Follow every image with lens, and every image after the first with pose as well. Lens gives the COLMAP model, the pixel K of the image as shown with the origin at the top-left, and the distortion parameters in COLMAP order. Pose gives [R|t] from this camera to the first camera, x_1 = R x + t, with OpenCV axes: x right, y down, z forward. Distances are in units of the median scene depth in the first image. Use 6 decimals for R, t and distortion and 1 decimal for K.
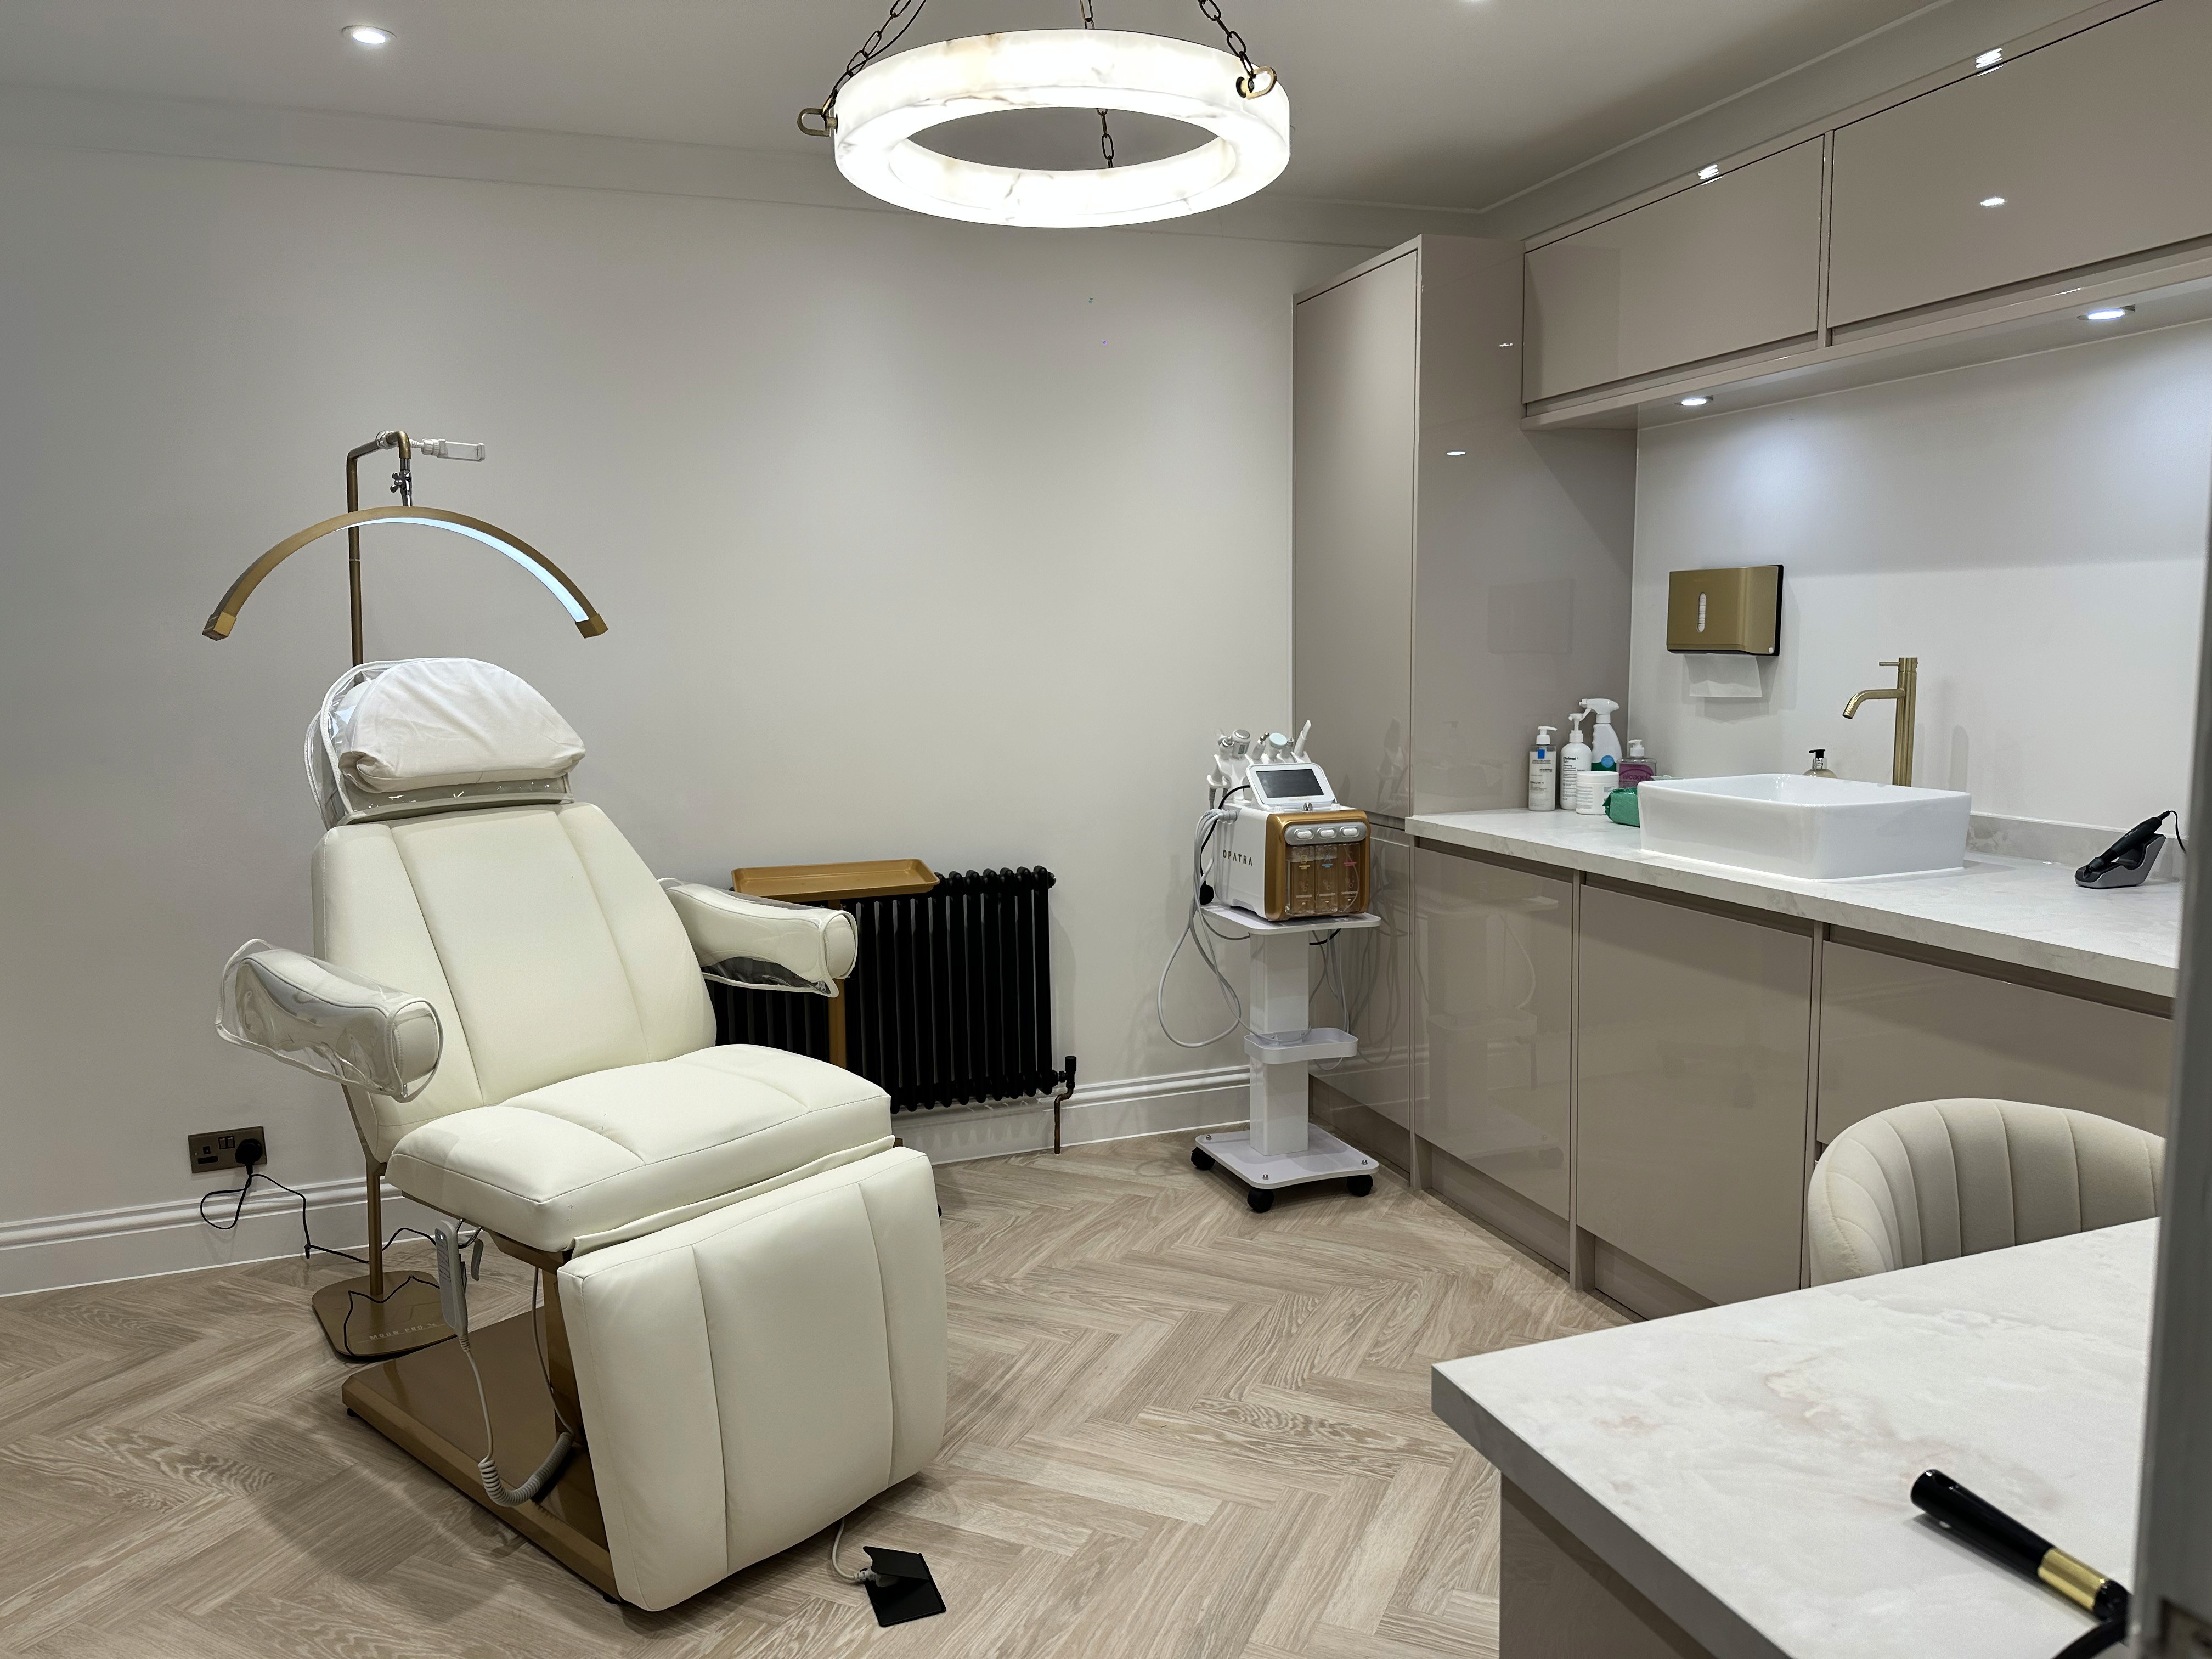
lens RADIAL K [[1544.3, 0, 1106.0], [0, 1544.3, 829.5], [0, 0, 1]] dist [0.043451, -0.056495]
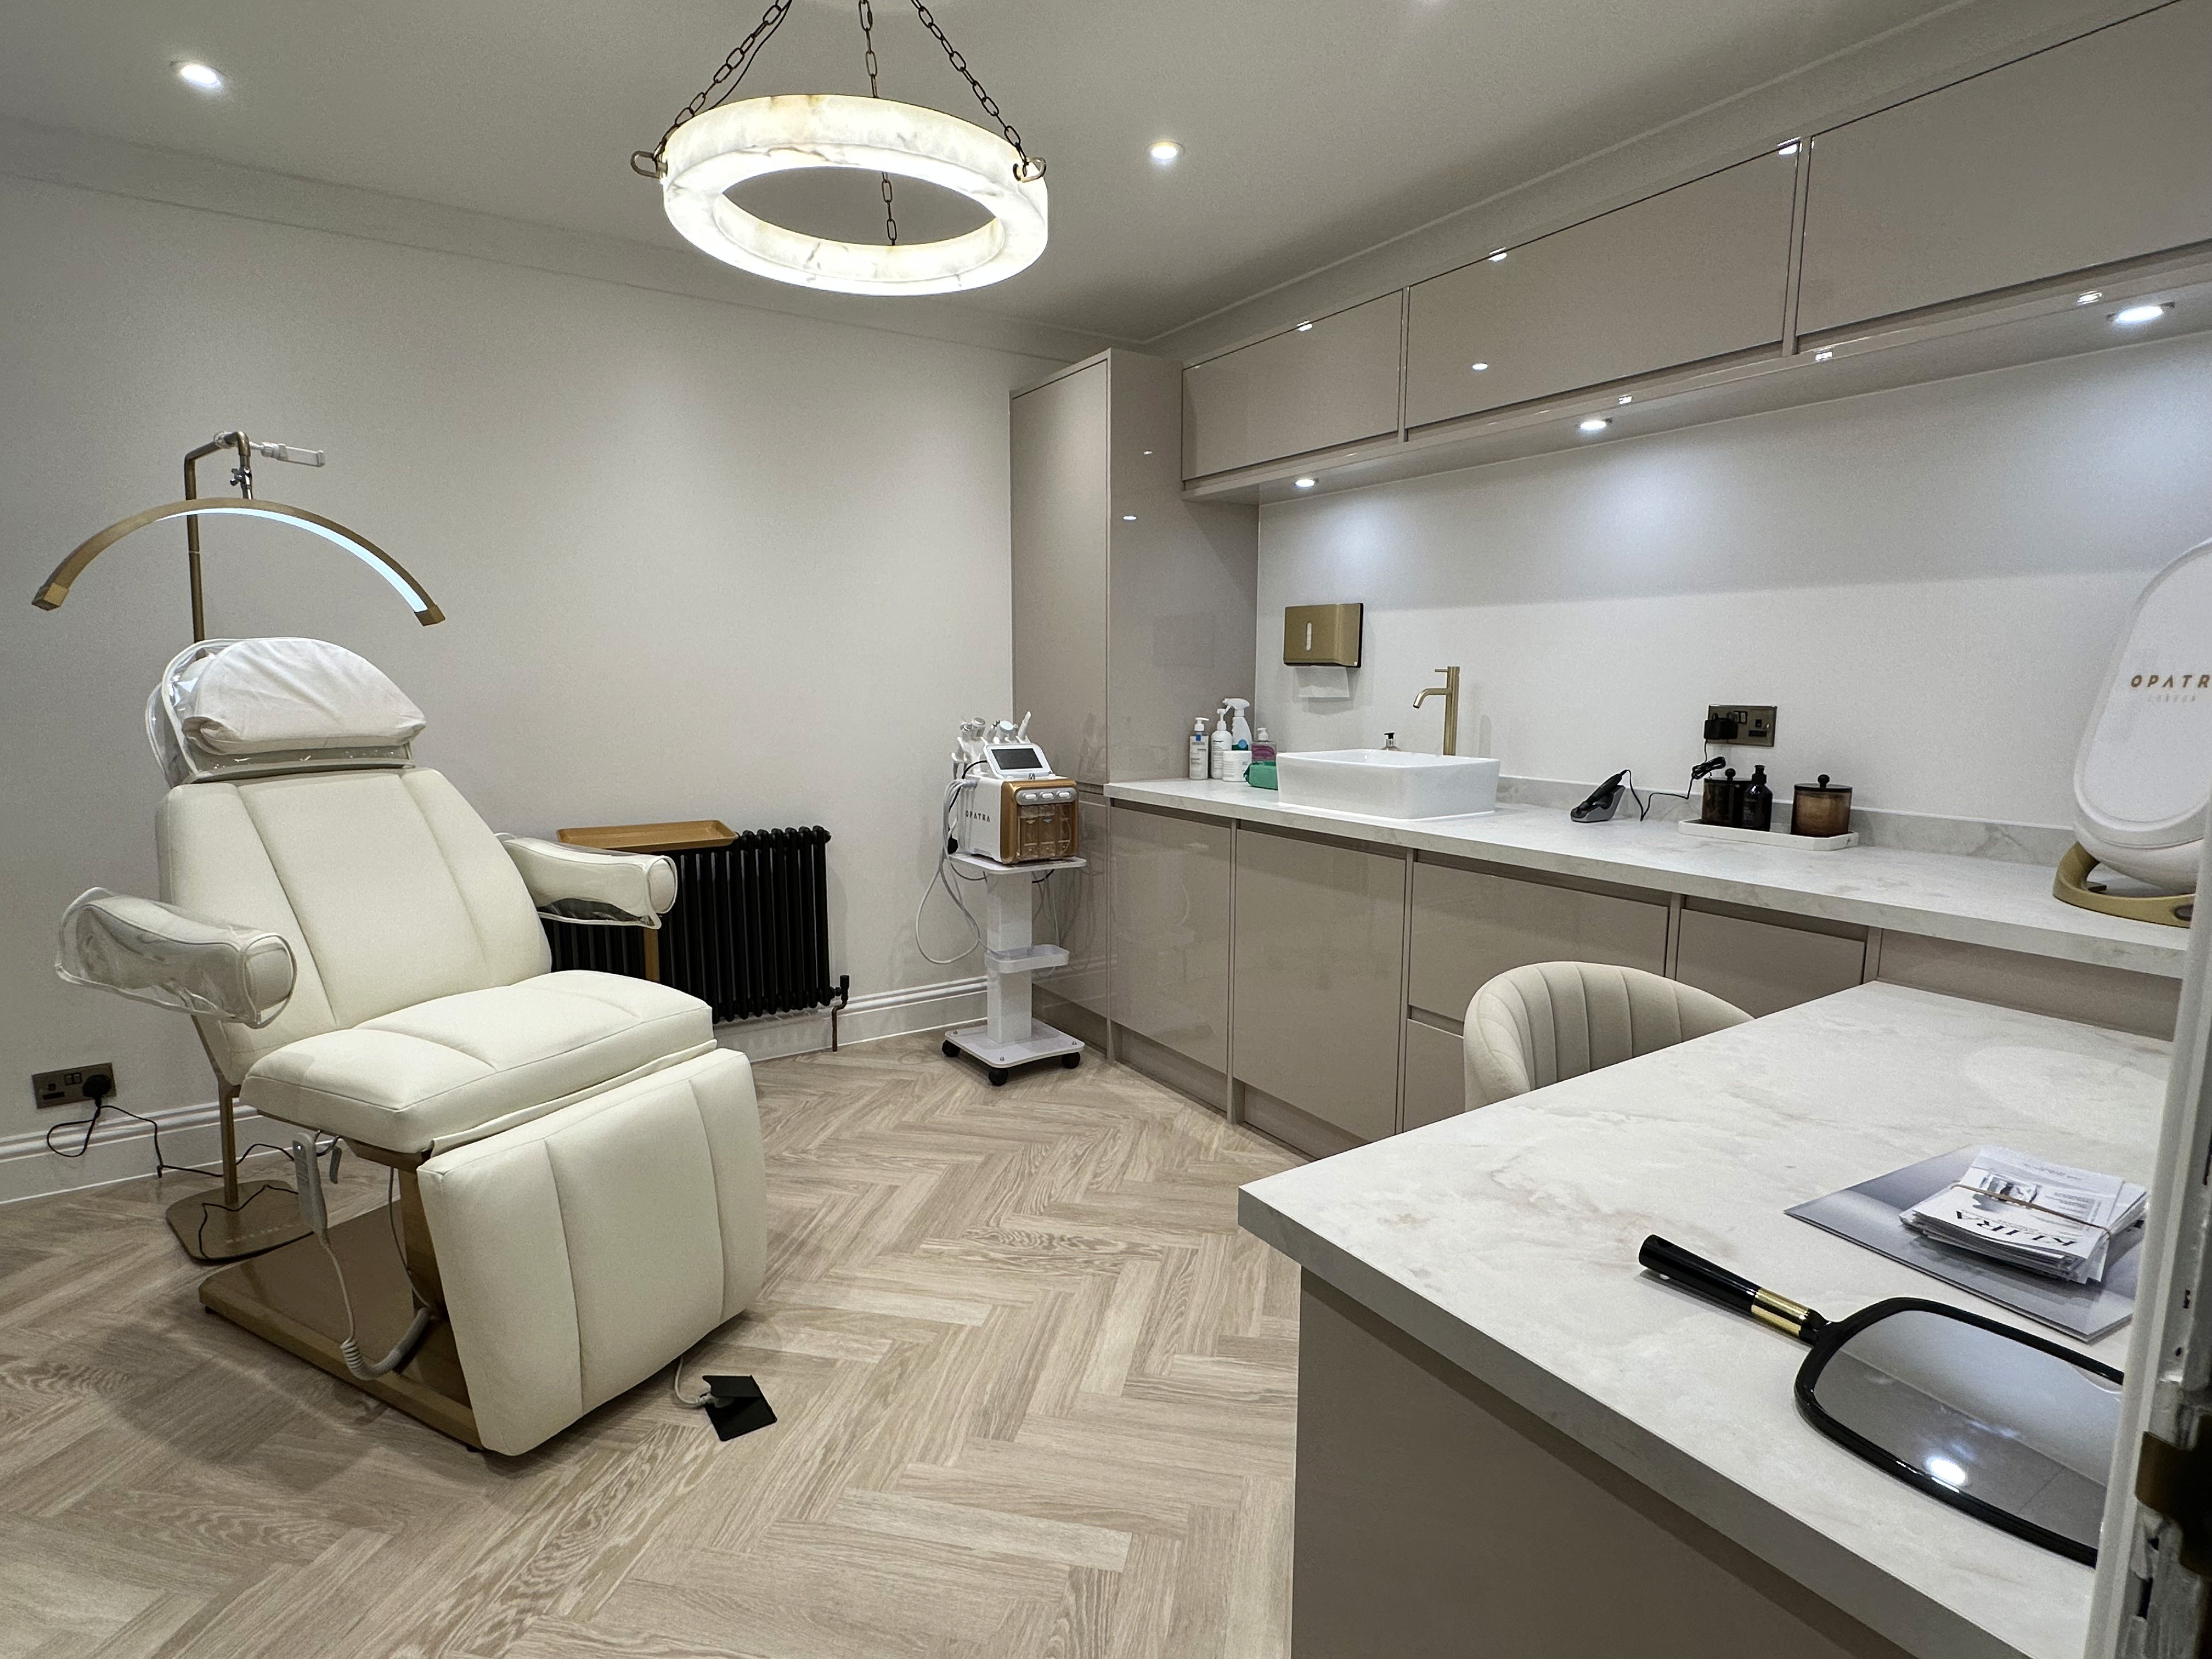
lens RADIAL K [[1123.6, 0, 1106.0], [0, 1123.6, 829.5], [0, 0, 1]] dist [0.003396, -0.002790]
pose [[0.973743, -0.012613, 0.227301, -0.036344], [0.008820, 0.999805, 0.017692, 0.020232], [-0.227479, -0.015222, 0.973664, 0.071587]]
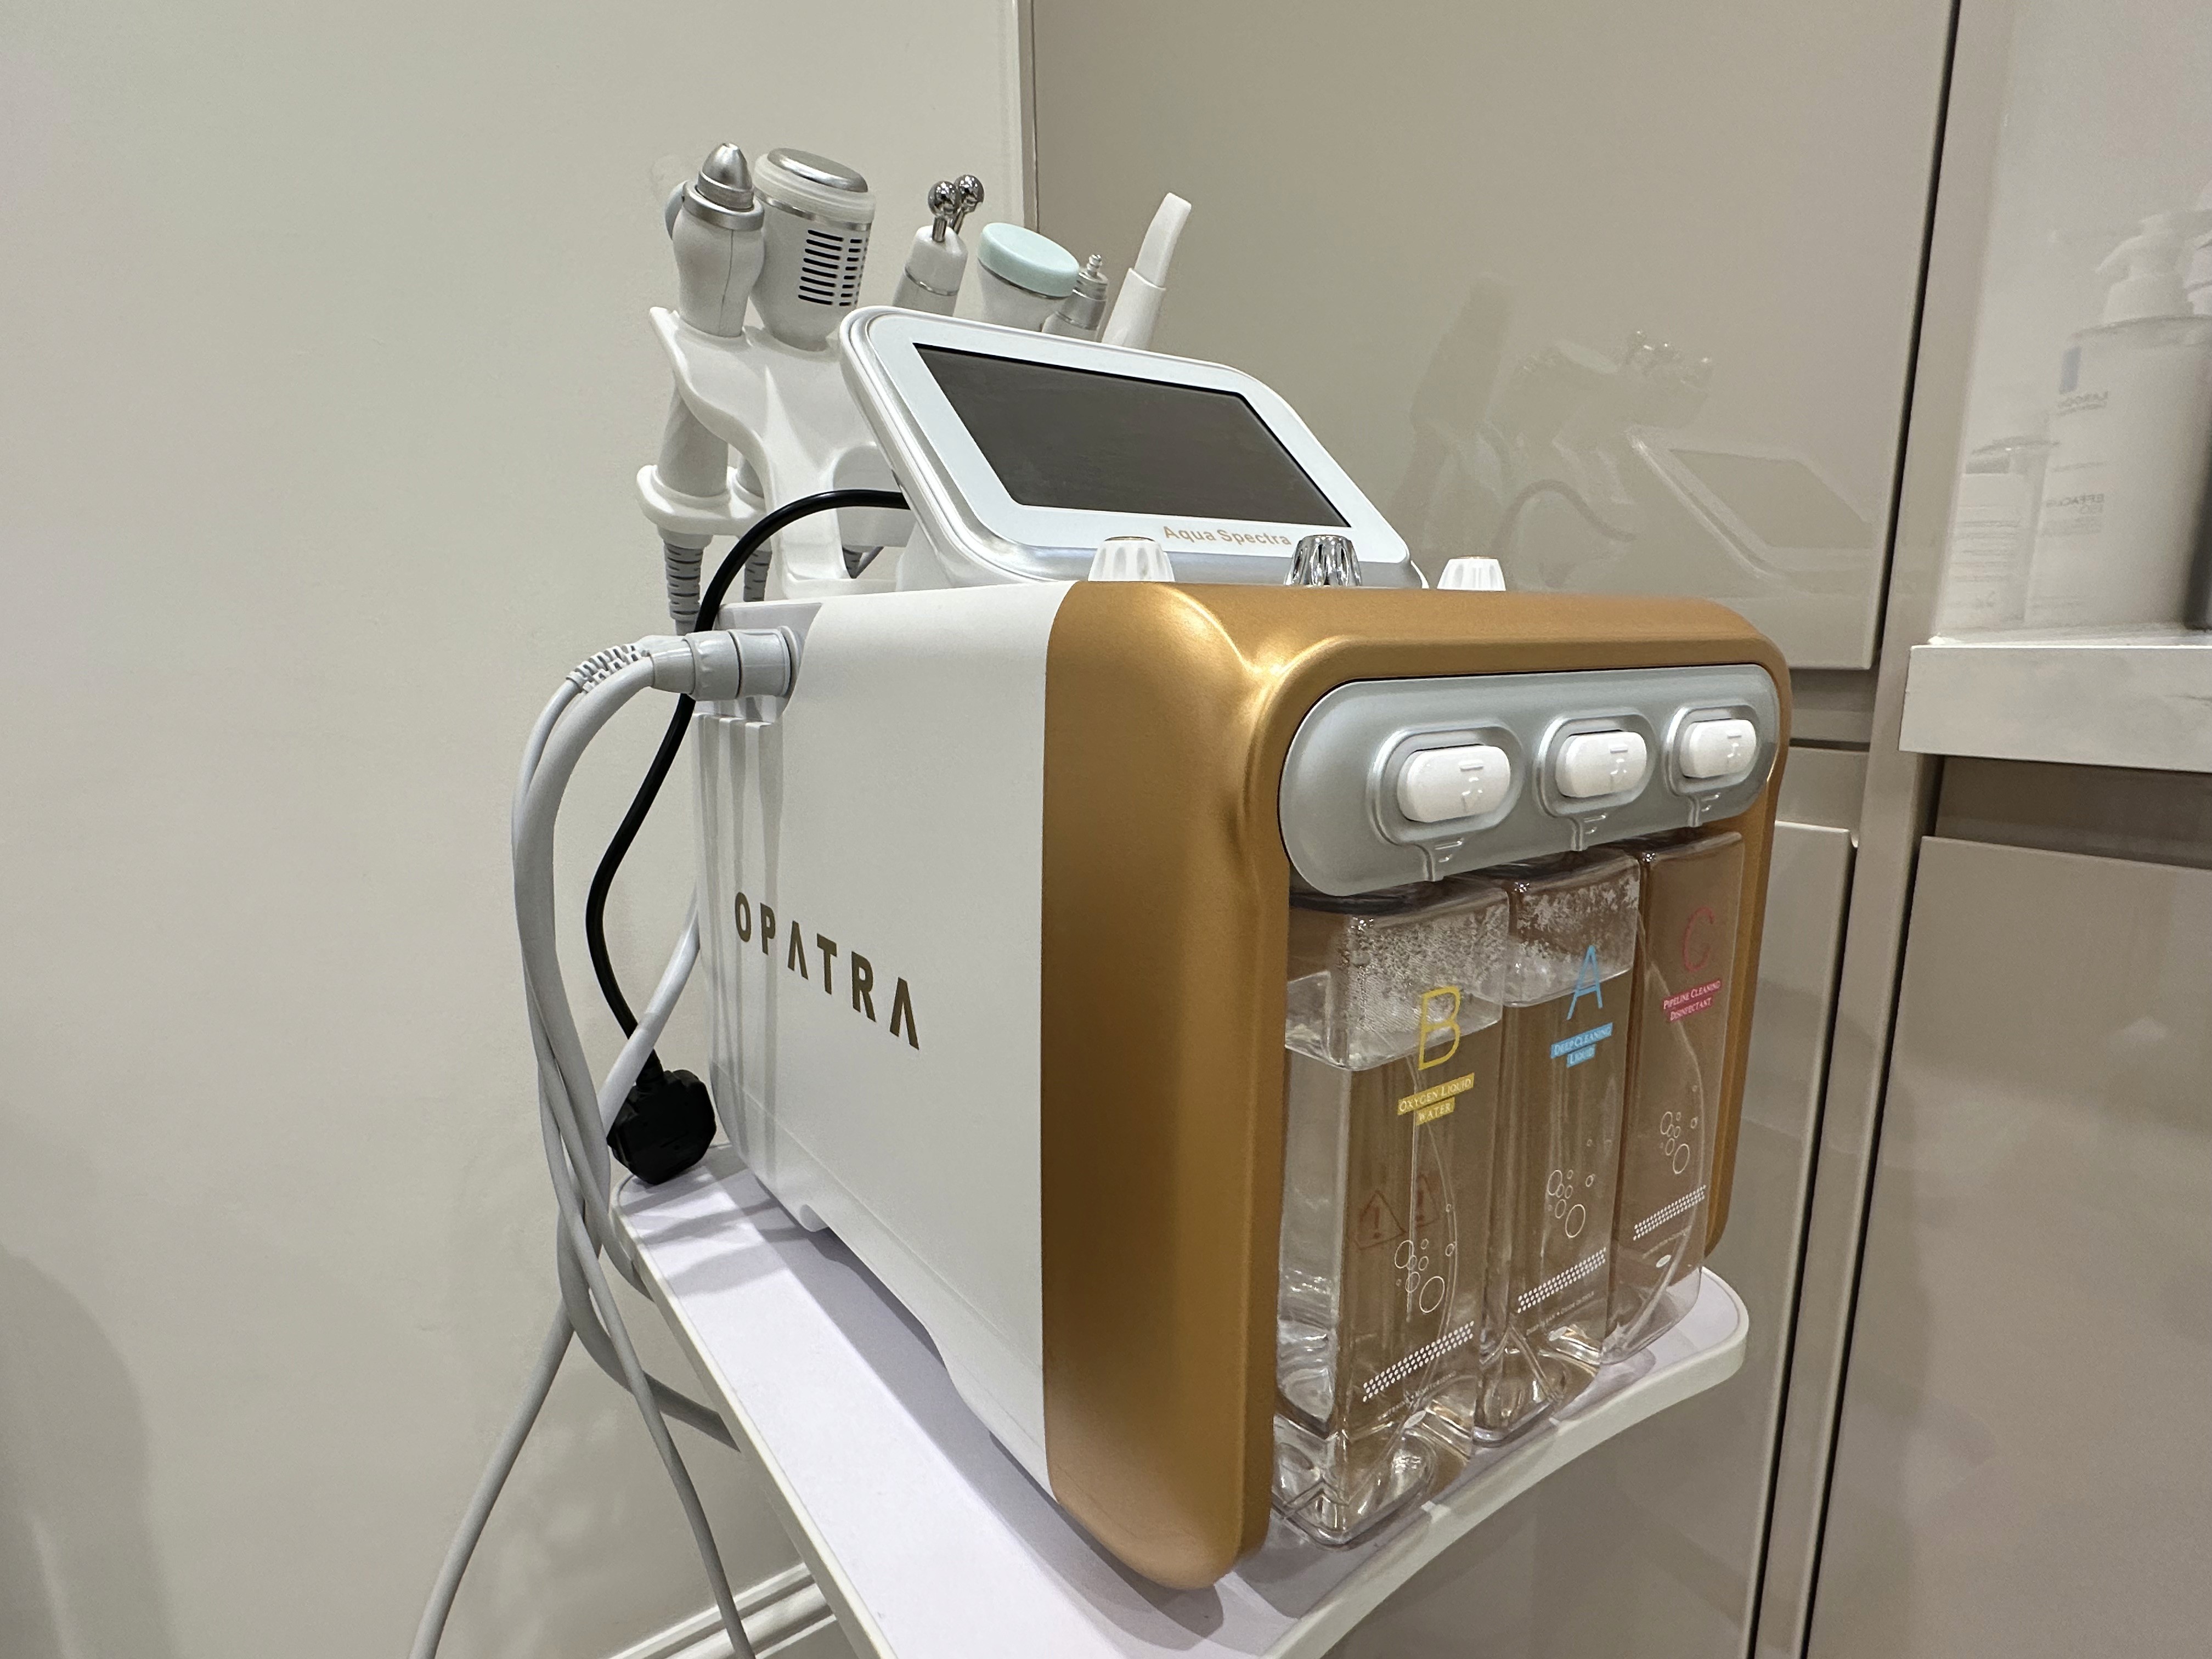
lens RADIAL K [[1123.6, 0, 1106.0], [0, 1123.6, 829.5], [0, 0, 1]] dist [0.003396, -0.002790]
pose [[0.961782, -0.048354, 0.269515, 0.121352], [0.033110, 0.997599, 0.060823, 0.001220], [-0.271809, -0.049574, 0.961074, 1.294115]]
